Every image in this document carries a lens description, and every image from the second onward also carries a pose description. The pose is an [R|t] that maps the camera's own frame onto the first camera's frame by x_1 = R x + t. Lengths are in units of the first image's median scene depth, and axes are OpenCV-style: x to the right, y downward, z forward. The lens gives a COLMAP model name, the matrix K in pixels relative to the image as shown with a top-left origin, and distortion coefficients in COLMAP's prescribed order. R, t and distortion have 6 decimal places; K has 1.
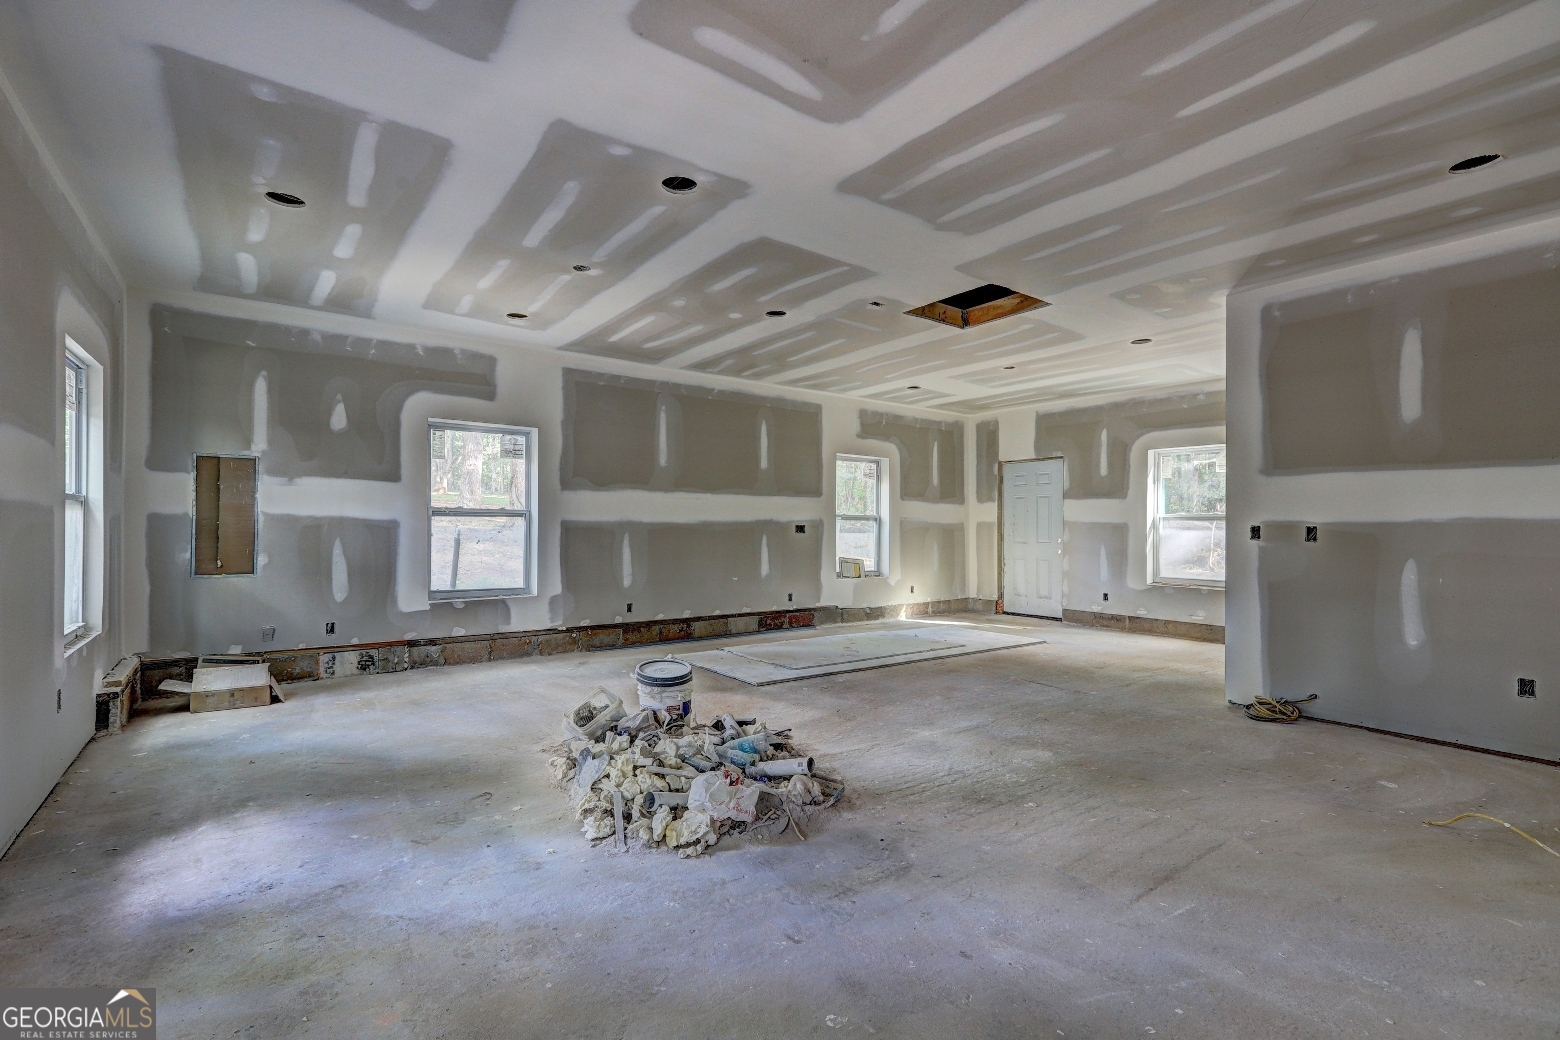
lens RADIAL K [[701.7, 0, 775.7], [0, 701.7, 525.2], [0, 0, 1]] dist [-0.001537, 0.001335]
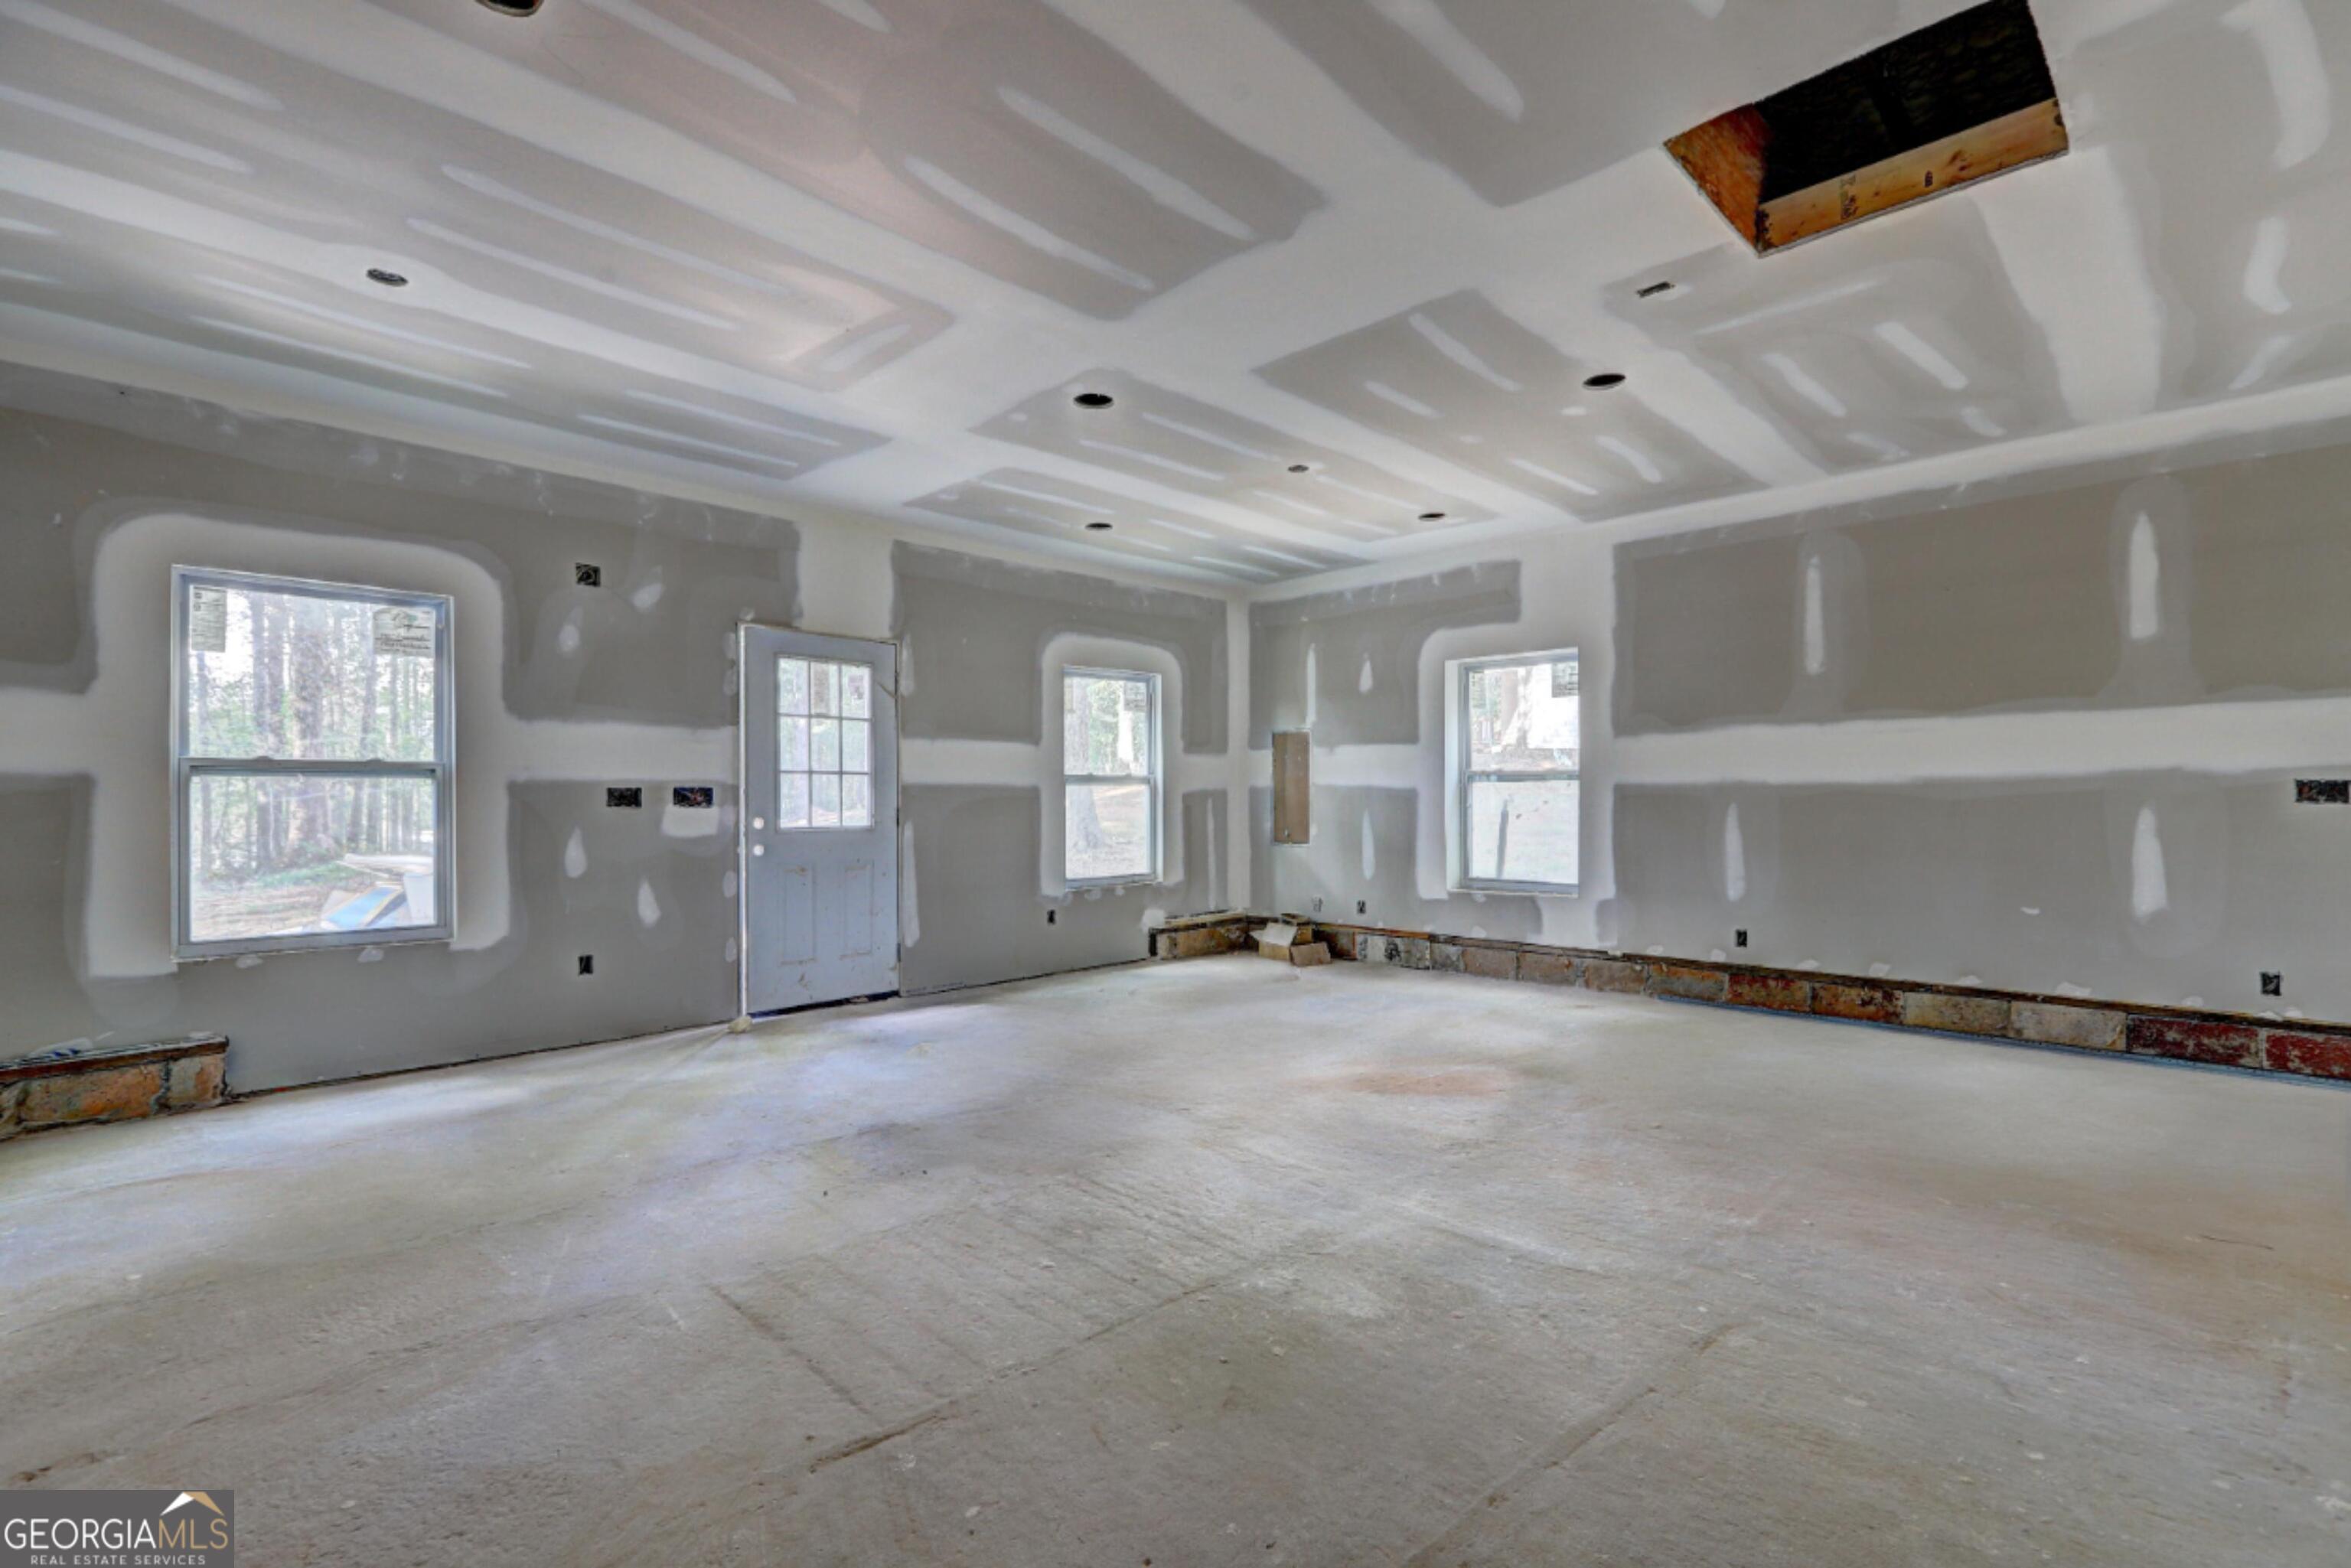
lens RADIAL K [[1057.5, 0, 1165.7], [0, 1057.5, 791.6], [0, 0, 1]] dist [-0.001537, 0.001335]
pose [[0.134580, -0.013613, -0.990809, 0.652906], [0.010834, 0.999866, -0.012266, 0.008196], [0.990844, -0.009084, 0.134709, 0.509827]]
